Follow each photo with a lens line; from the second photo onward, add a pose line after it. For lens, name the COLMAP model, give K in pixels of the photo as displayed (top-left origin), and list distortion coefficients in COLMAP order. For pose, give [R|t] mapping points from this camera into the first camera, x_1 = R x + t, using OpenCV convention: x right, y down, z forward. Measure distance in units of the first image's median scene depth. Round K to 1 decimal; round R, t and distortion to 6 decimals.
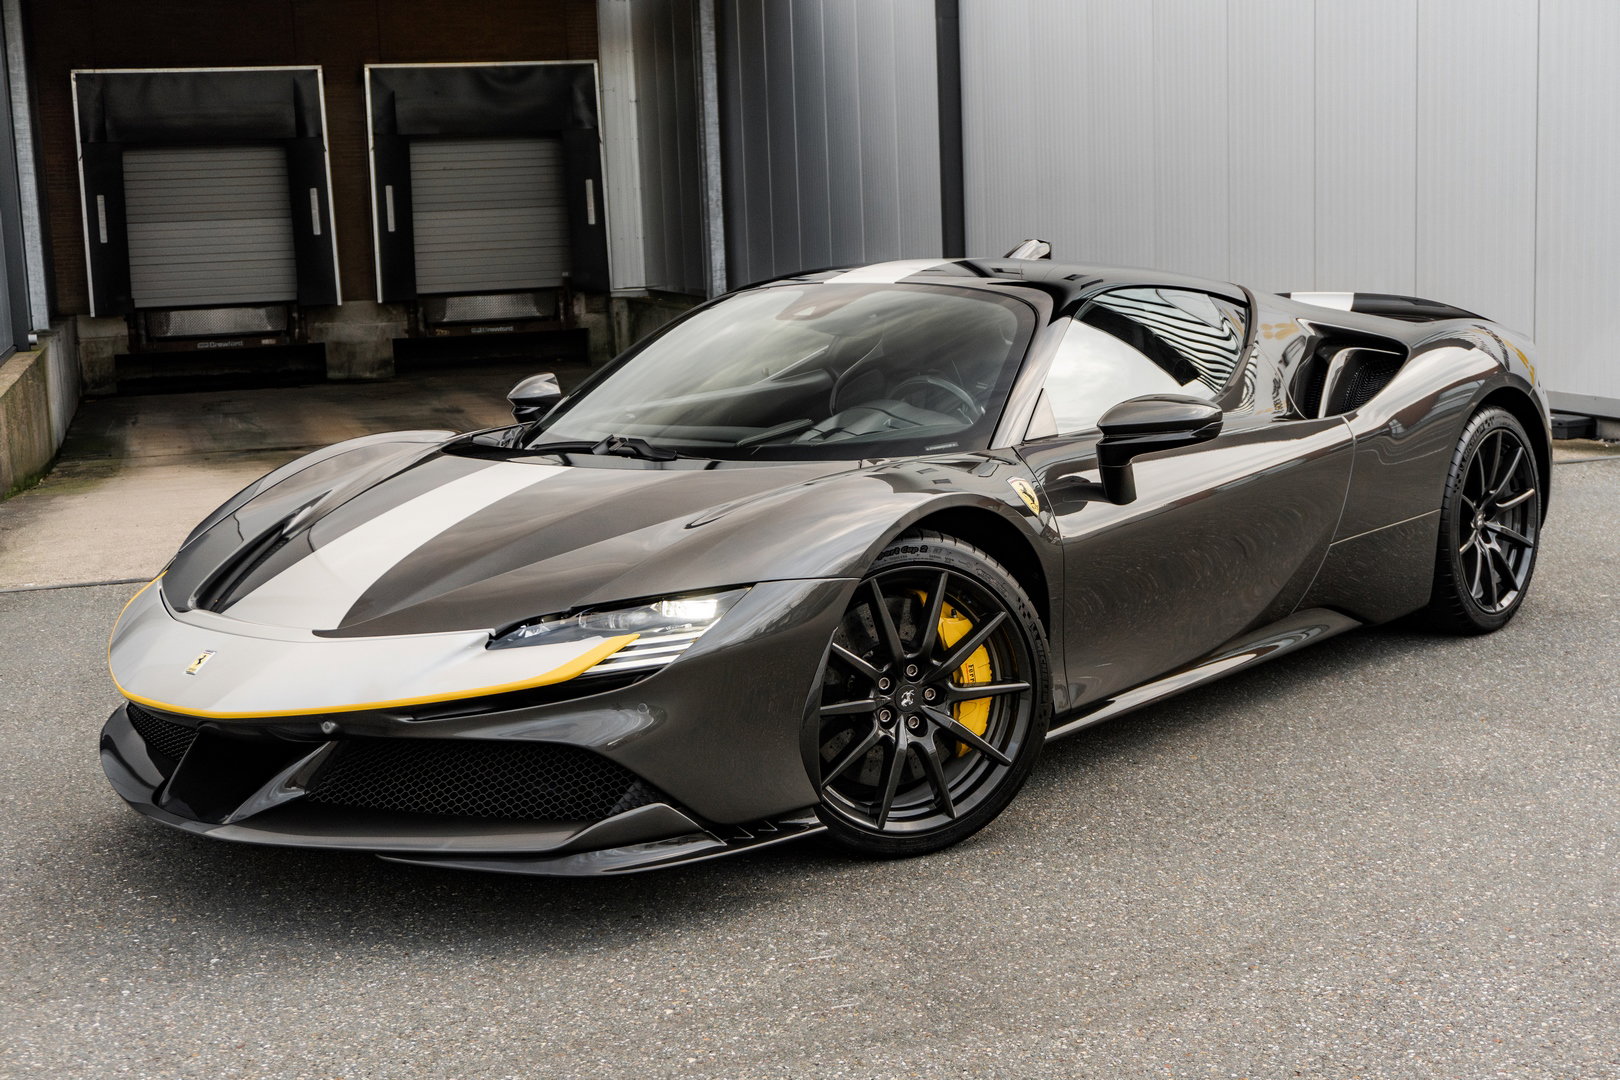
lens RADIAL K [[2091.4, 0, 825.9], [0, 2091.4, 558.9], [0, 0, 1]] dist [-0.011065, 0.000000]
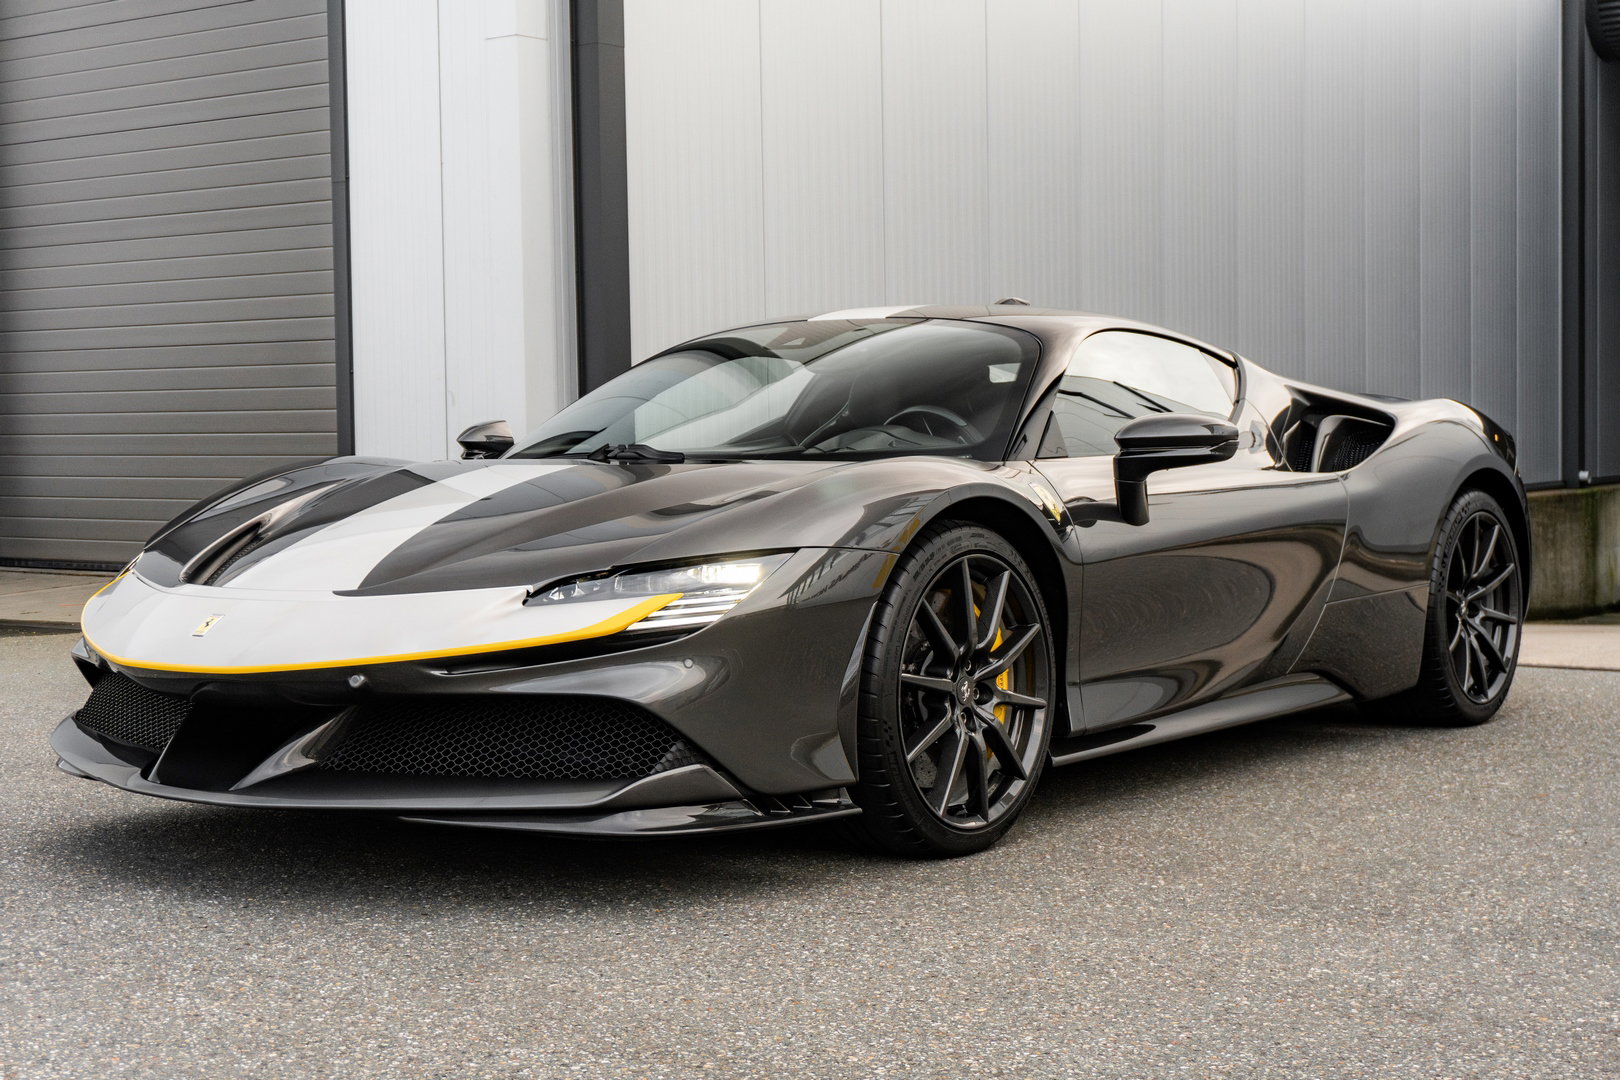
lens RADIAL K [[2477.1, 0, 818.1], [0, 2477.1, 546.1], [0, 0, 1]] dist [-0.052971, 0.000000]
pose [[0.996029, 0.030959, 0.083473, -0.095590], [-0.020937, 0.992749, -0.118370, 0.115875], [-0.086532, 0.116152, 0.989455, -0.119979]]
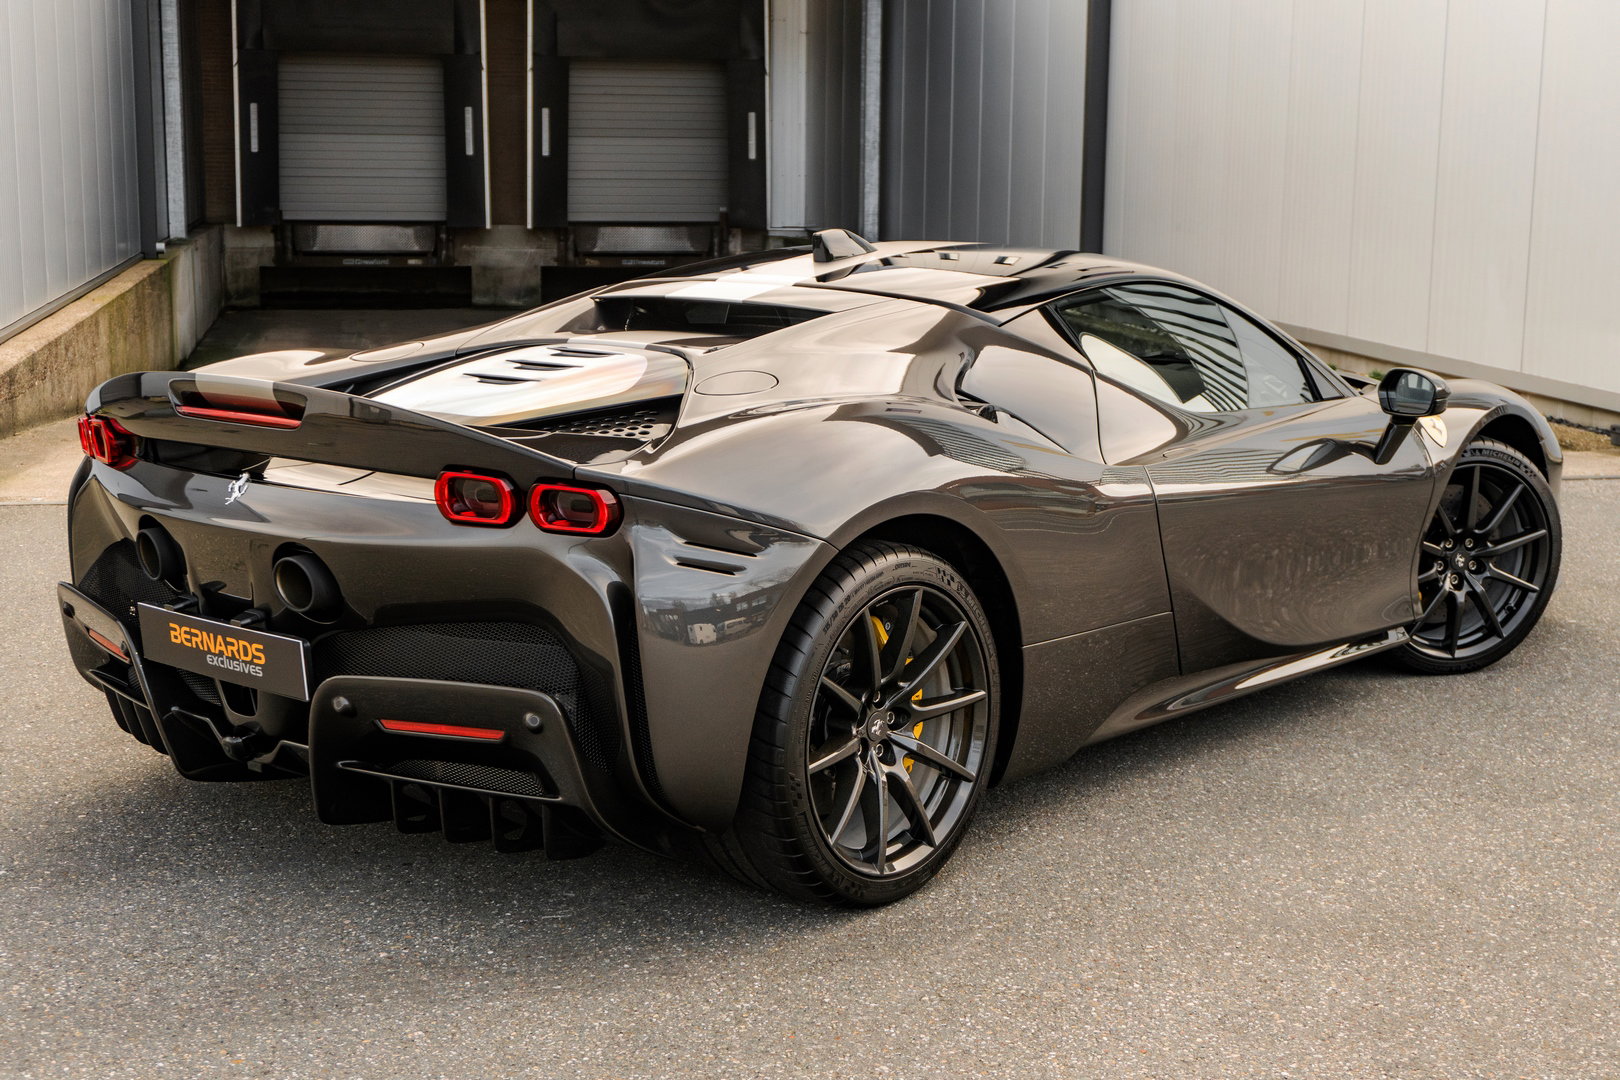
lens RADIAL K [[2210.3, 0, 812.1], [0, 2210.3, 523.4], [0, 0, 1]] dist [0.000275, 0.000000]
pose [[0.993403, 0.067428, -0.092753, 0.157873], [-0.067102, 0.997724, 0.006629, -0.014044], [0.092989, -0.000361, 0.995667, -0.055523]]
